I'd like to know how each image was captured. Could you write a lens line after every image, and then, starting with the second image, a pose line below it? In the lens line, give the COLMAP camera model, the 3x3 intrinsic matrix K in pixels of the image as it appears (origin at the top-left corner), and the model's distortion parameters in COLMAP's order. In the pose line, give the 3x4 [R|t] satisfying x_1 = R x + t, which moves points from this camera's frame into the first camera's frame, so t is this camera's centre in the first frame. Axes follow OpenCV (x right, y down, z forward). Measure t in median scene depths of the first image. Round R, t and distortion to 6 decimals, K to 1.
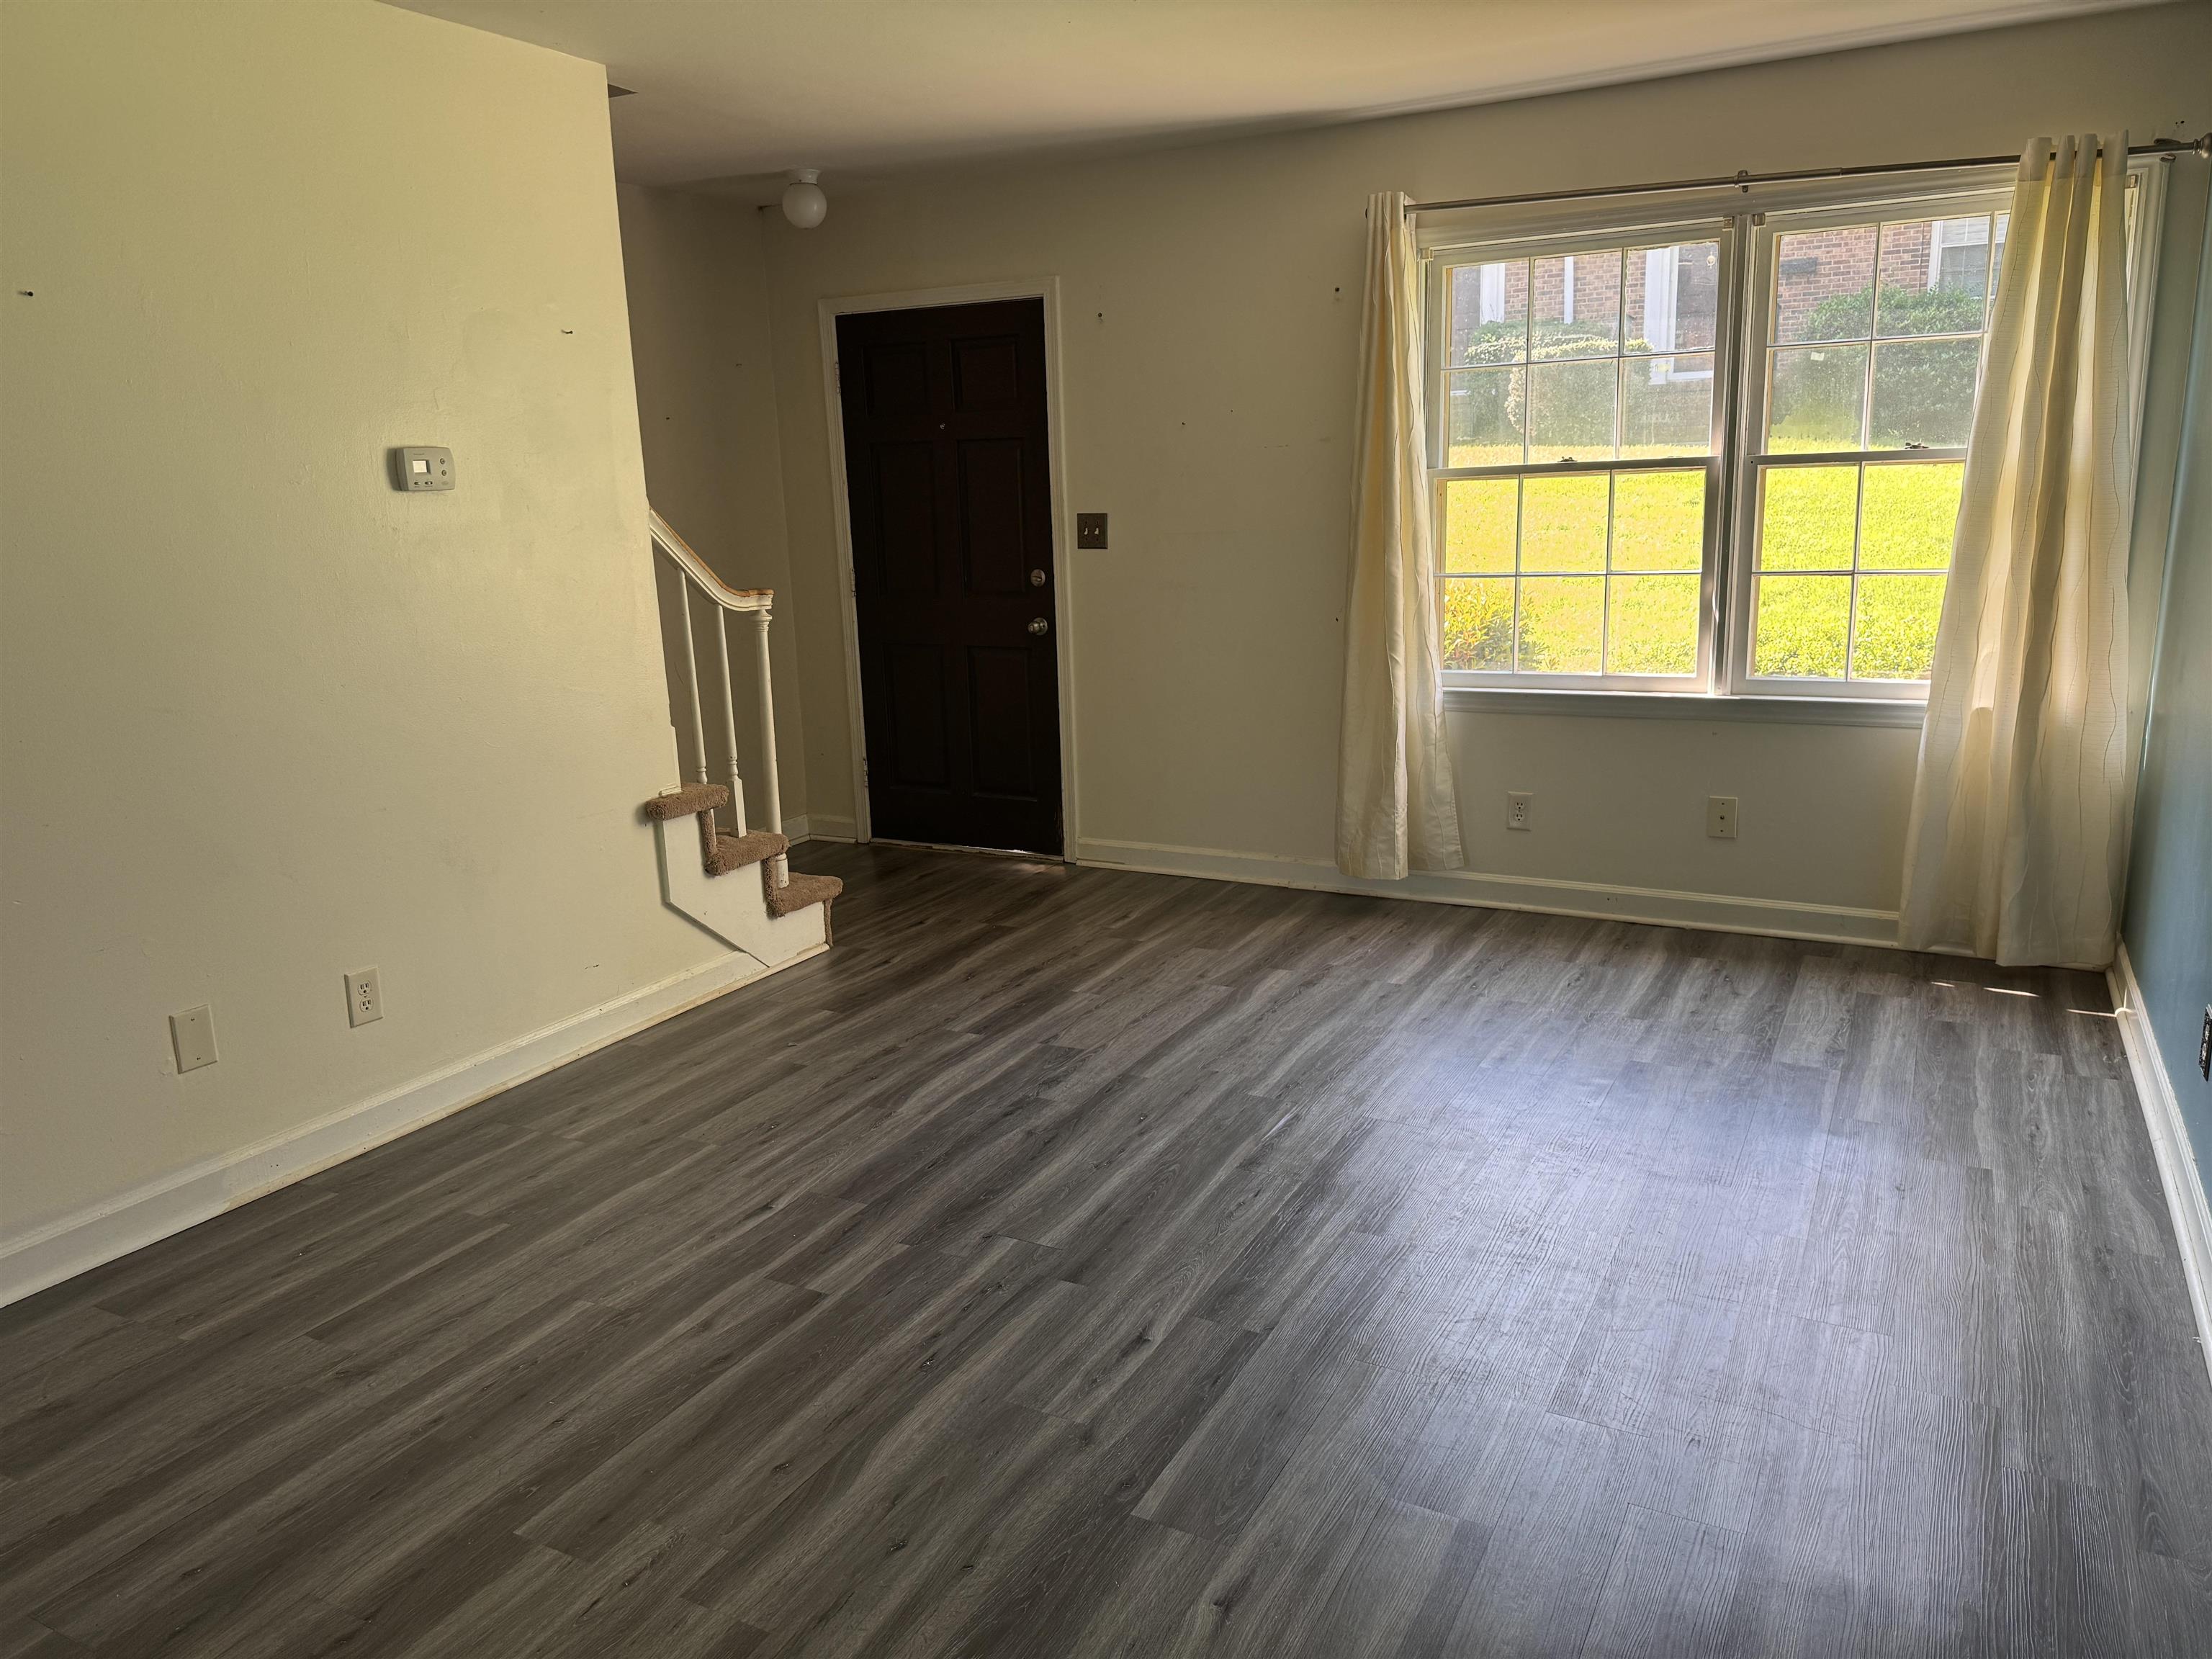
lens RADIAL K [[1558.2, 0, 1106.8], [0, 1558.2, 831.6], [0, 0, 1]] dist [-0.003854, -0.006455]
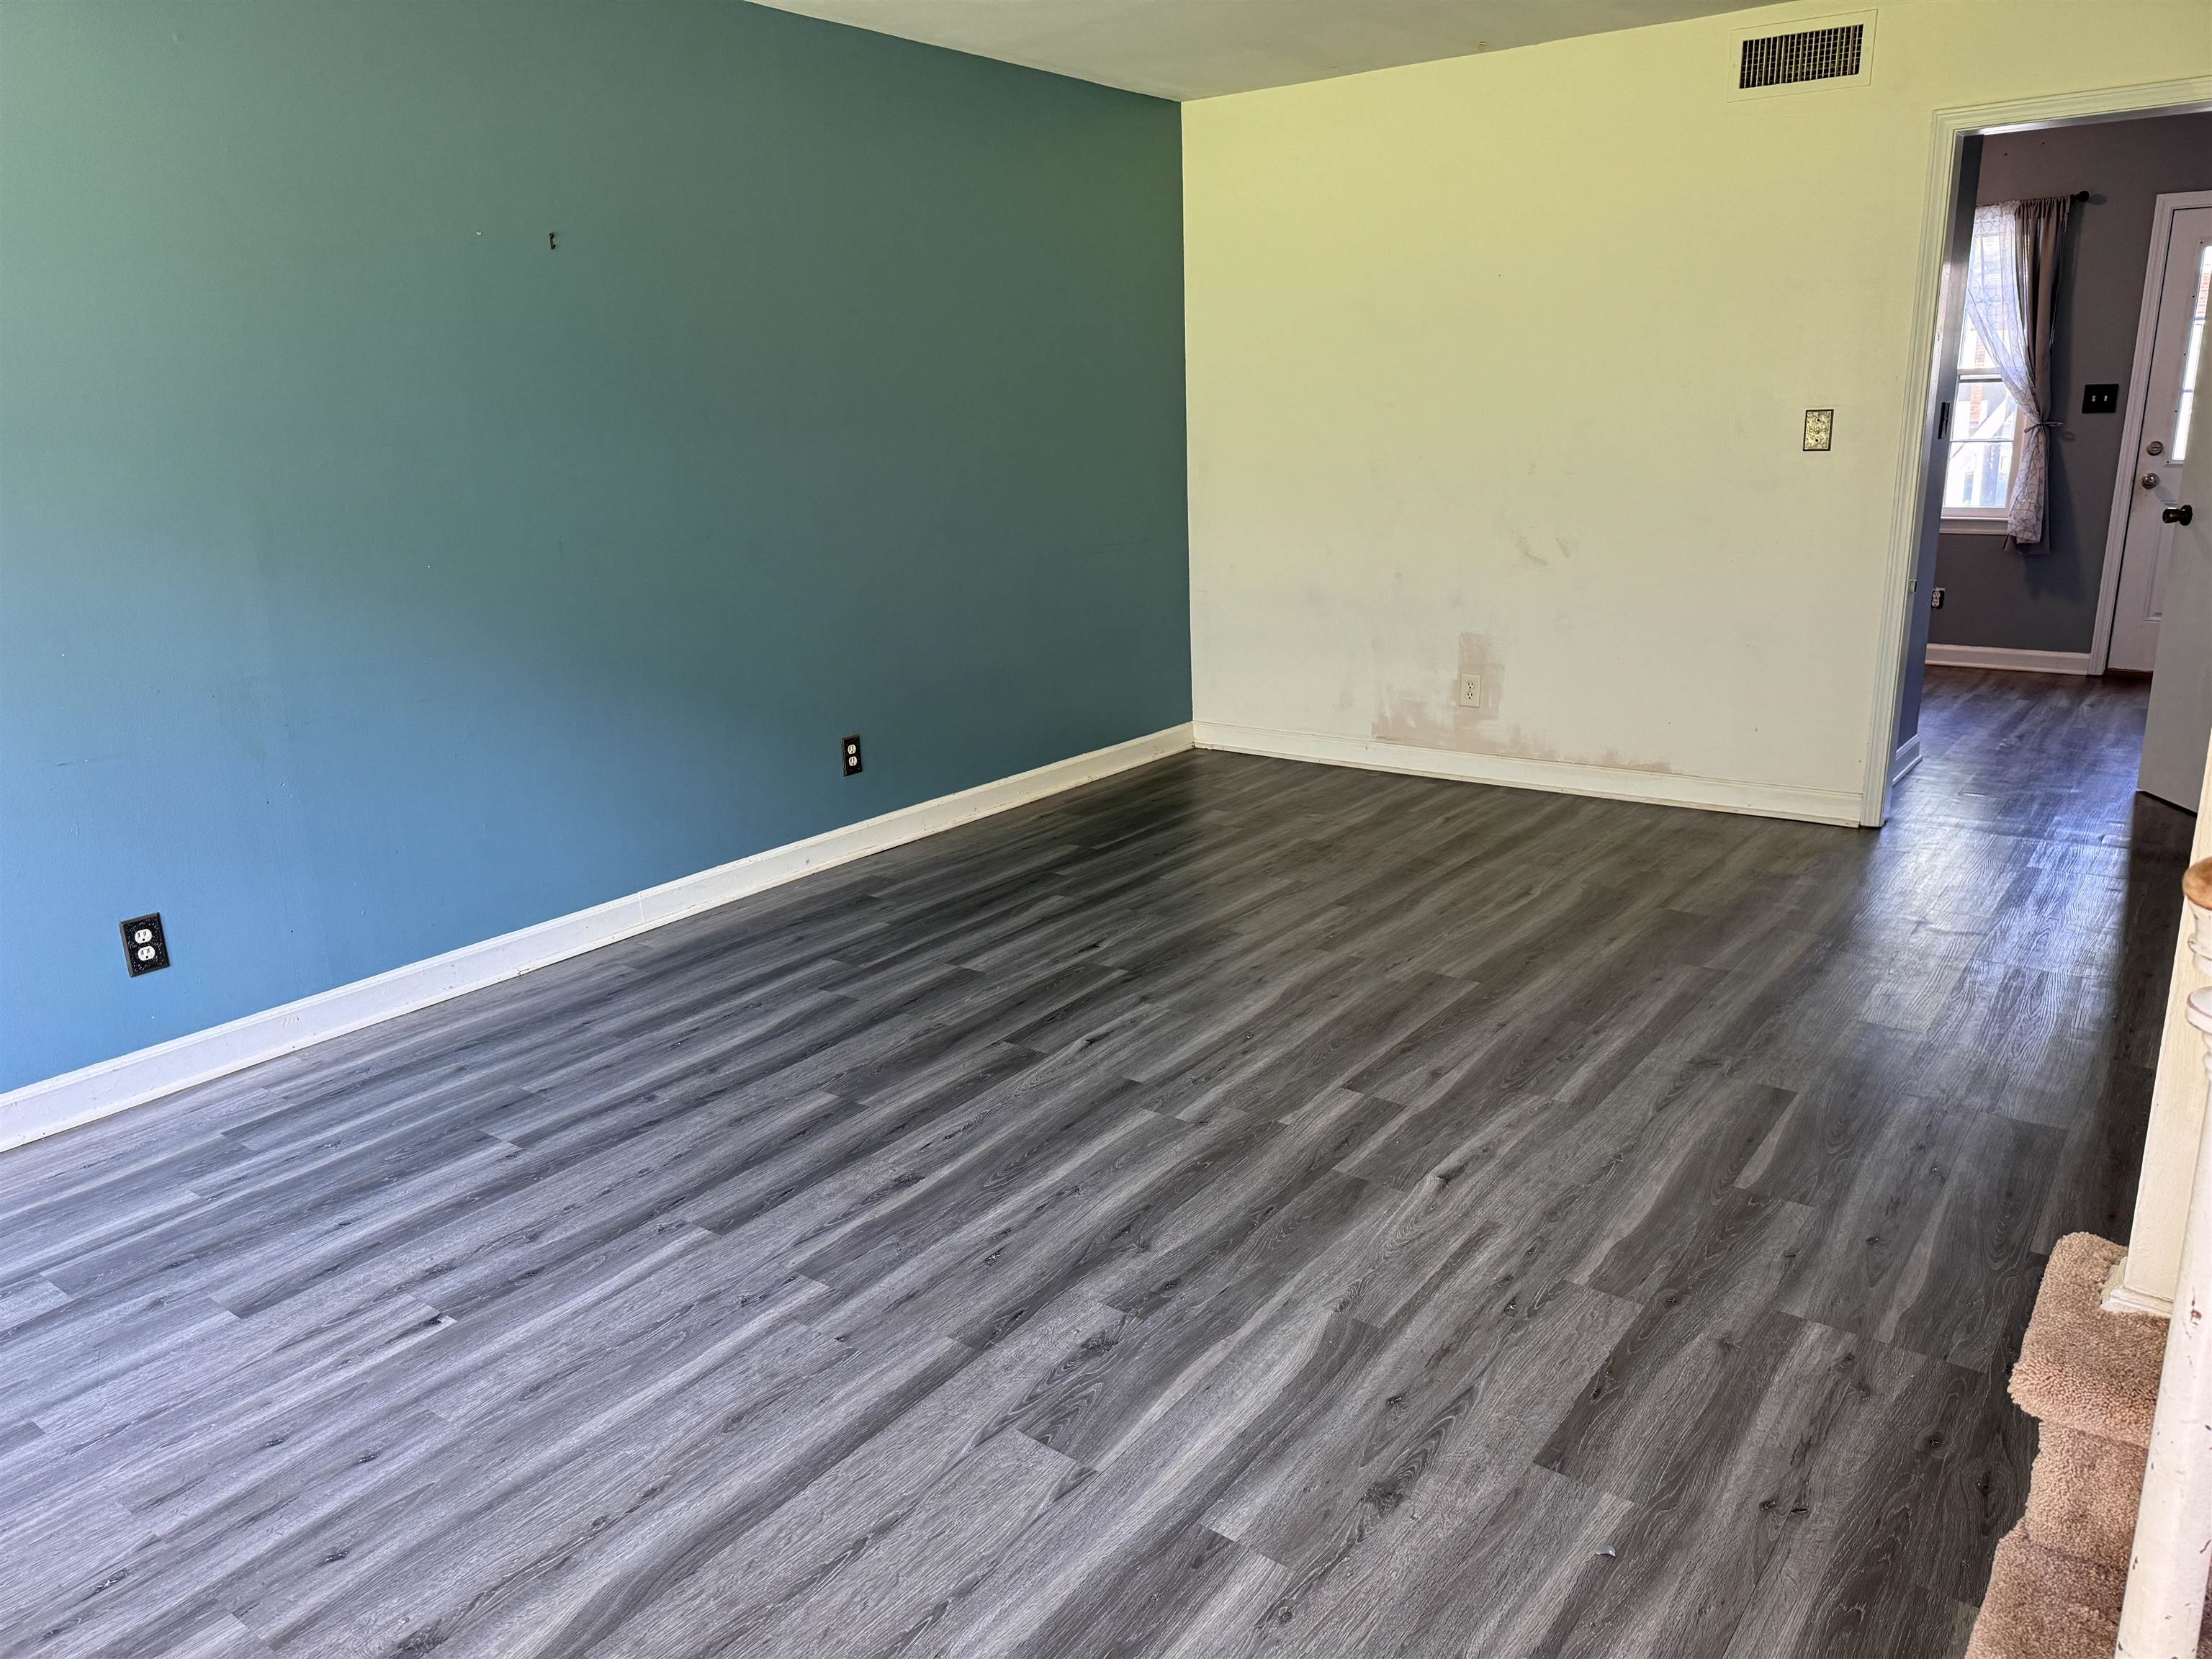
lens RADIAL K [[1558.2, 0, 1102.7], [0, 1558.2, 830.9], [0, 0, 1]] dist [-0.003854, -0.006455]
pose [[-0.987196, 0.021639, 0.158037, -0.163723], [0.092427, 0.885082, 0.456166, -0.360376], [-0.130004, 0.464932, -0.875749, 1.676453]]
